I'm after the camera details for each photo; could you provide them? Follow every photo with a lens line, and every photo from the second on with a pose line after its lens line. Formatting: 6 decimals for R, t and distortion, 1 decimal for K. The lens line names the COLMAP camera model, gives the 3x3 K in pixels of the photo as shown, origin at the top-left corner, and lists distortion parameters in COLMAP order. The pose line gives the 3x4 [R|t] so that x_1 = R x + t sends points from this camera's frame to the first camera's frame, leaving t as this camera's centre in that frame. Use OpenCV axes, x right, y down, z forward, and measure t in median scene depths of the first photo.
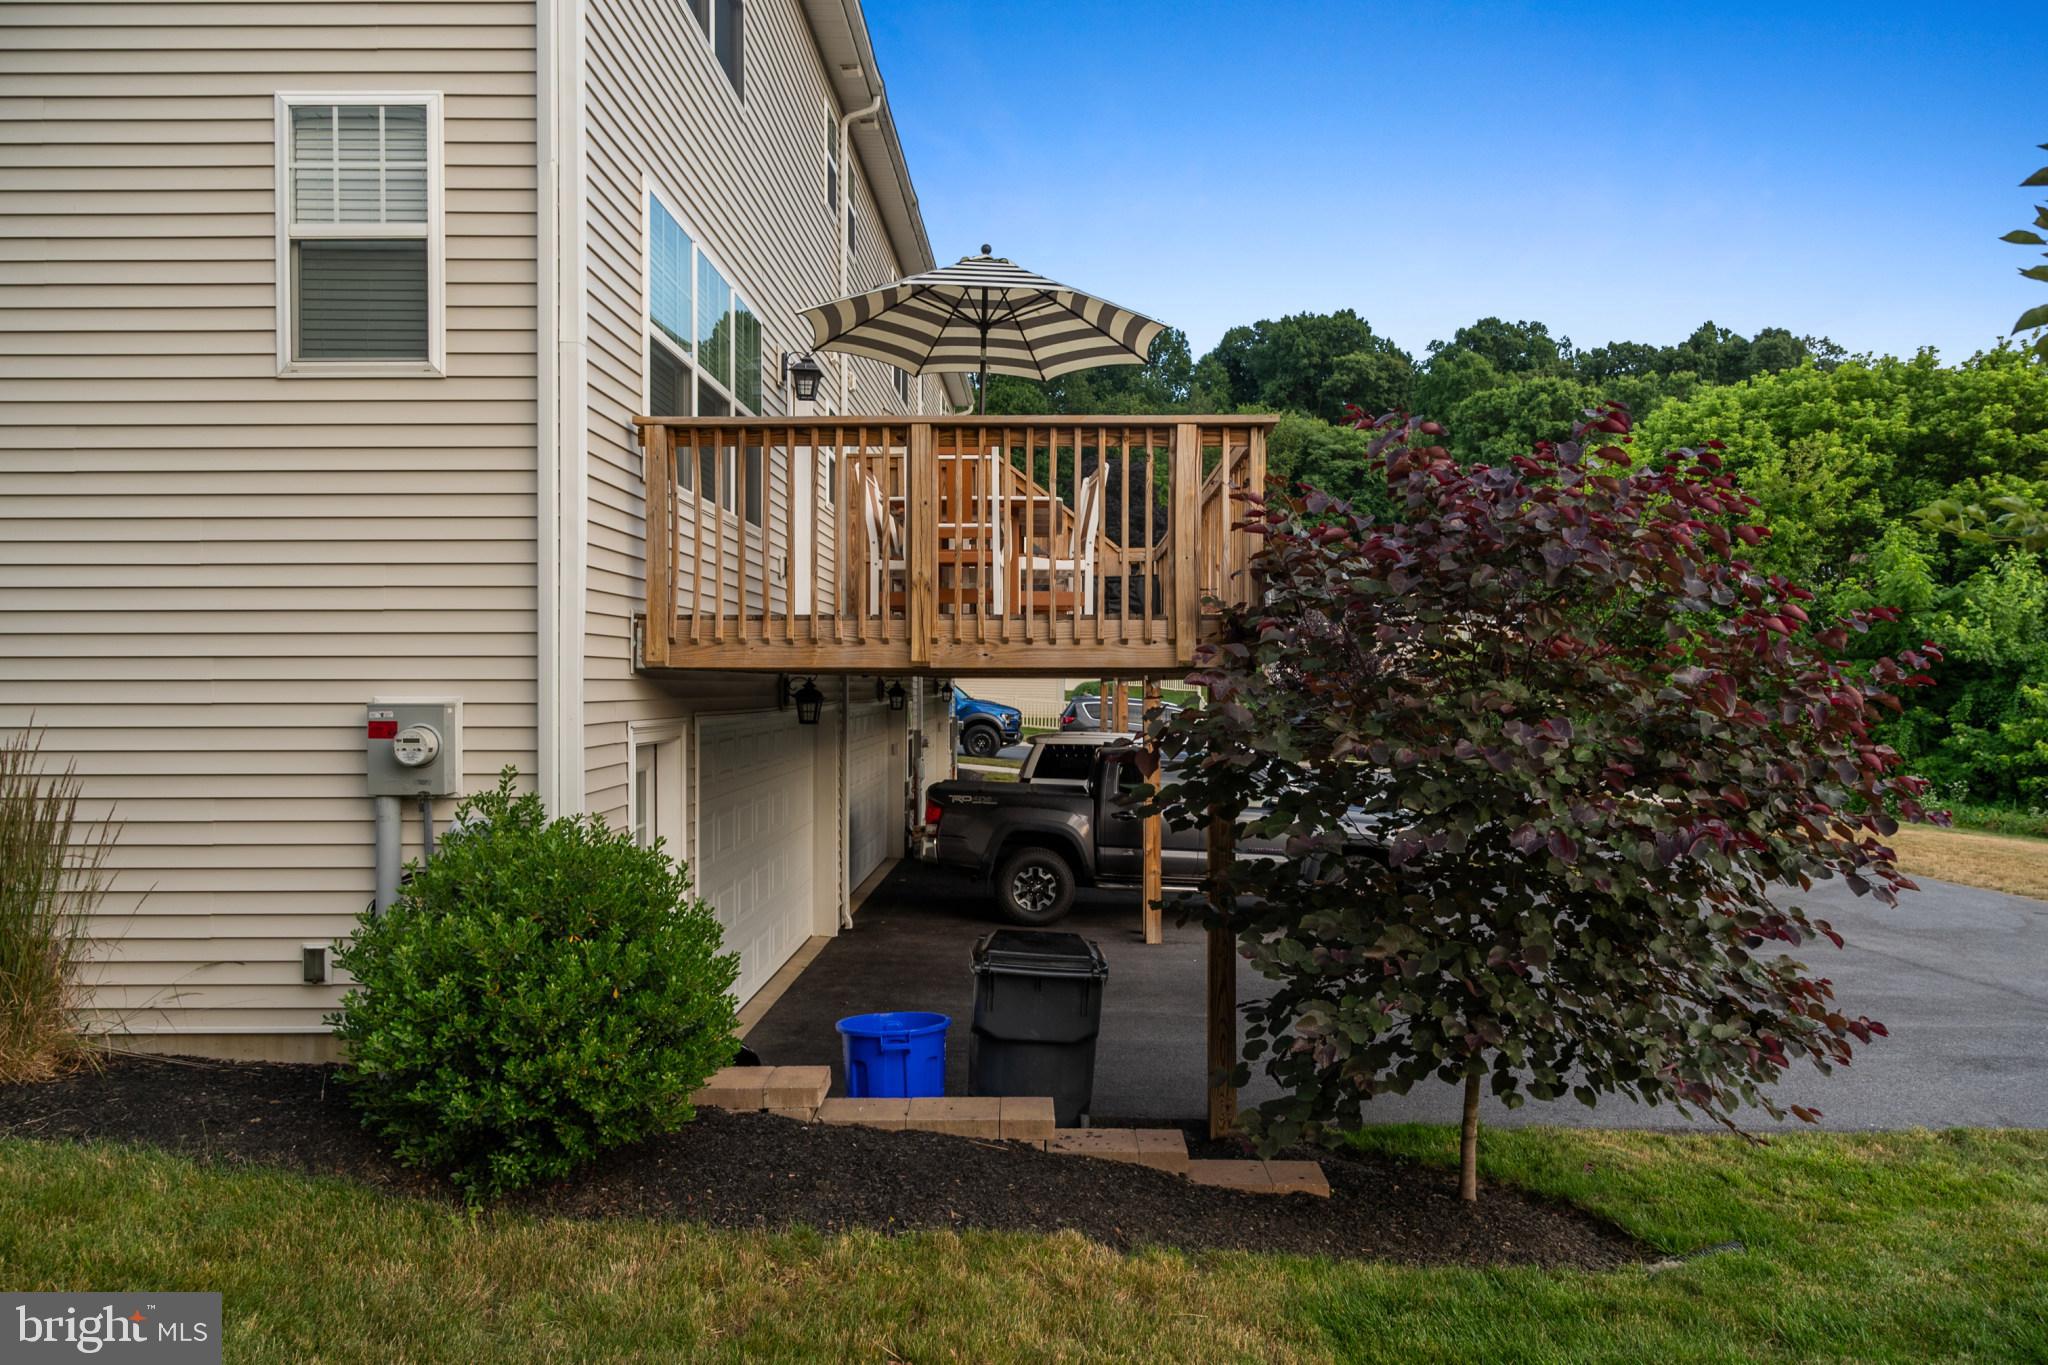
lens RADIAL K [[1314.2, 0, 1024.0], [0, 1314.2, 682.5], [0, 0, 1]] dist [-0.001785, -0.003539]
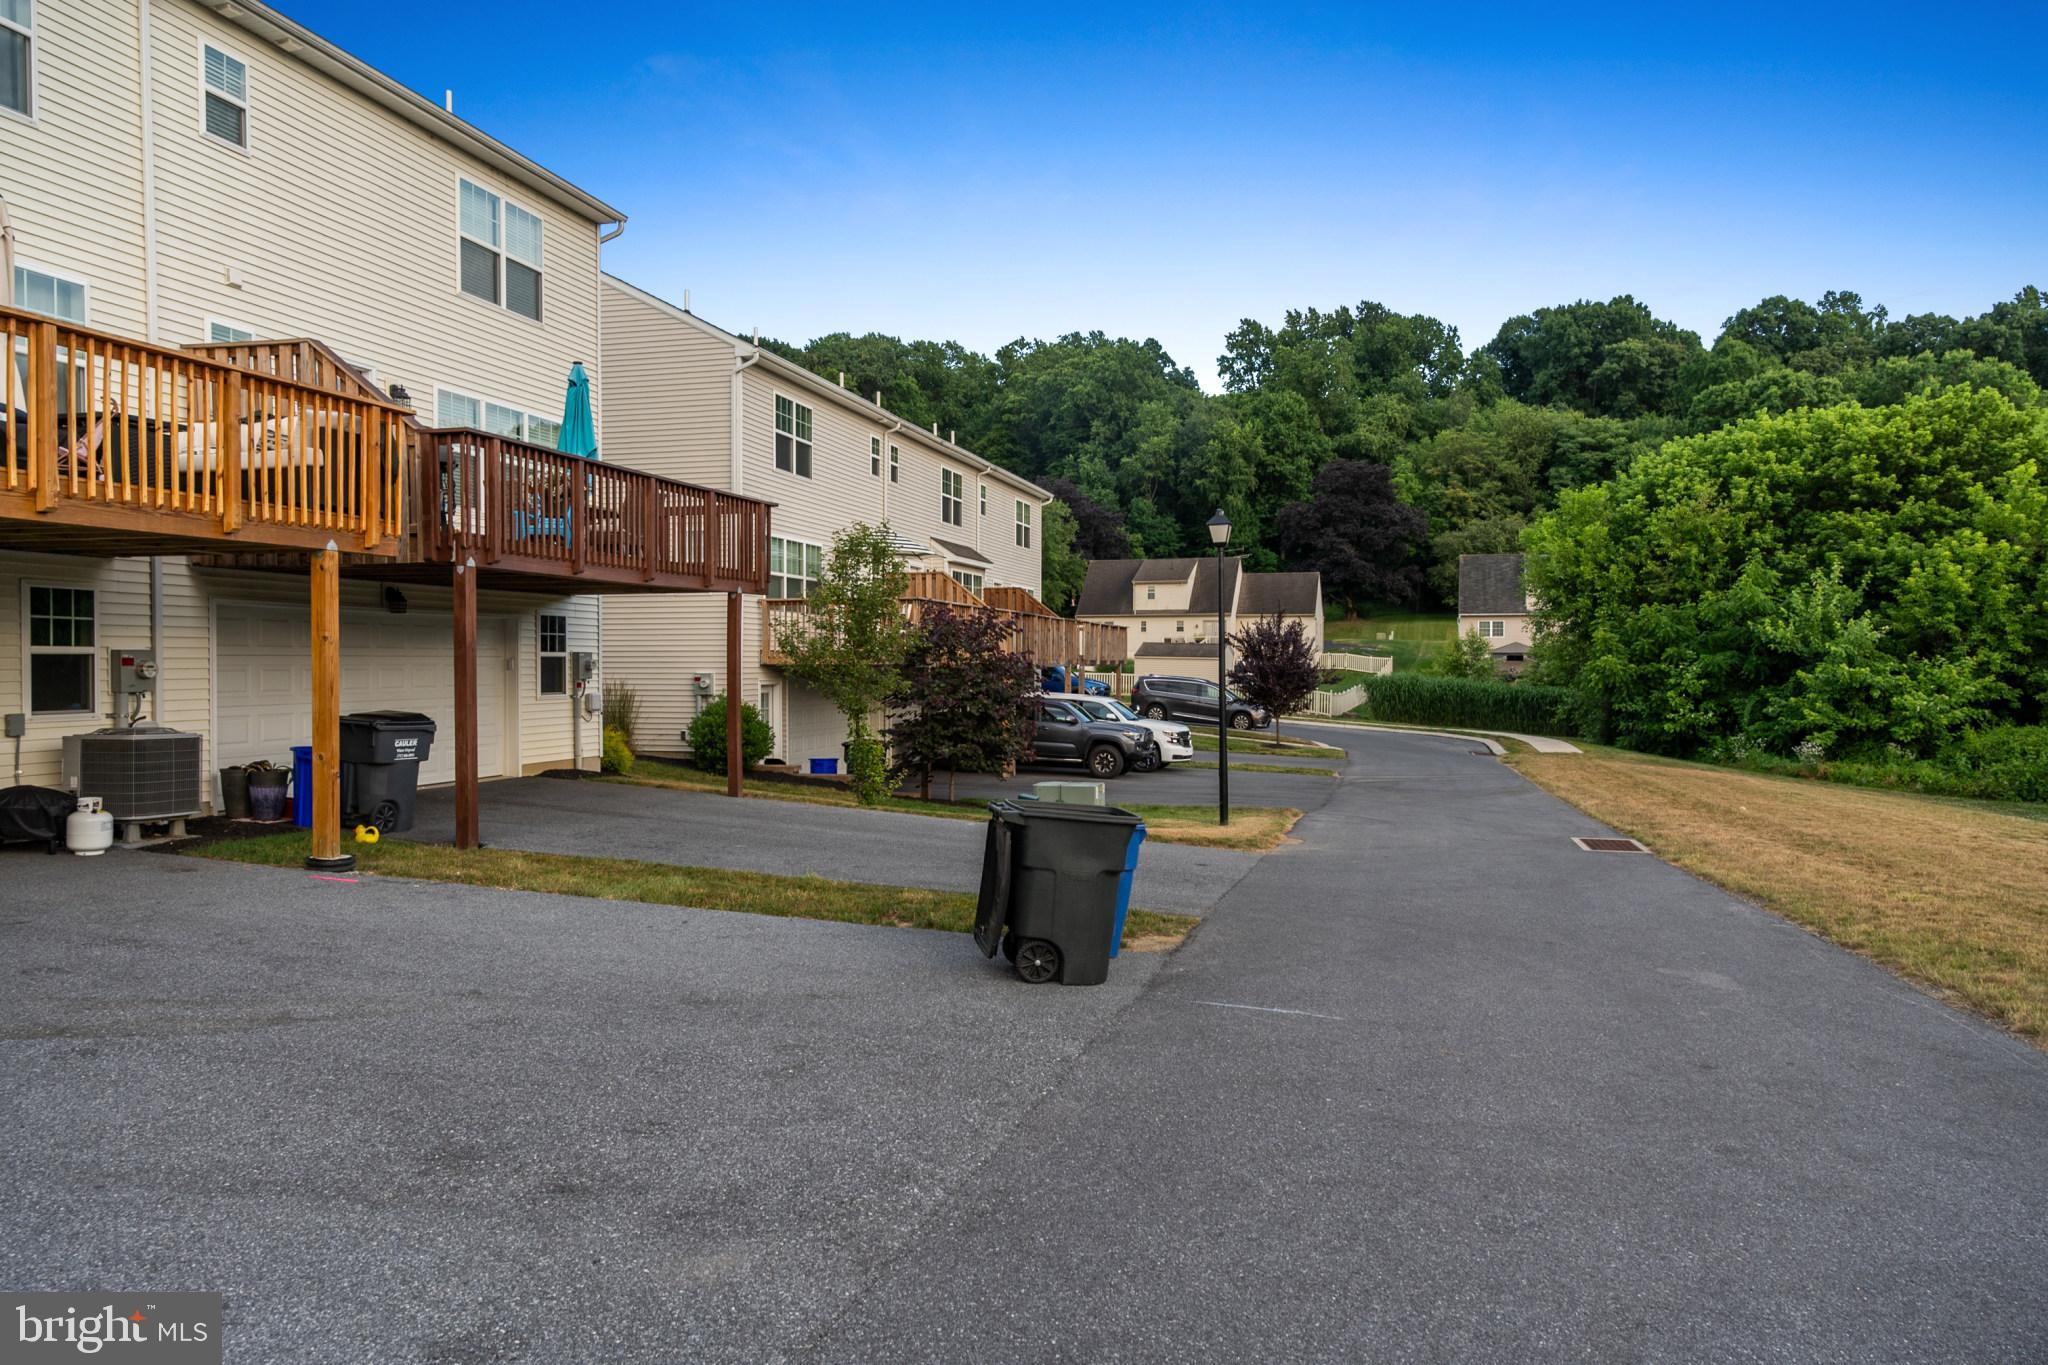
lens RADIAL K [[1314.2, 0, 1024.0], [0, 1314.2, 682.5], [0, 0, 1]] dist [-0.001785, -0.003539]
pose [[0.968724, 0.006332, -0.248058, 0.061279], [-0.002832, 0.999891, 0.014465, -0.000693], [0.248123, -0.013310, 0.968637, -0.110199]]
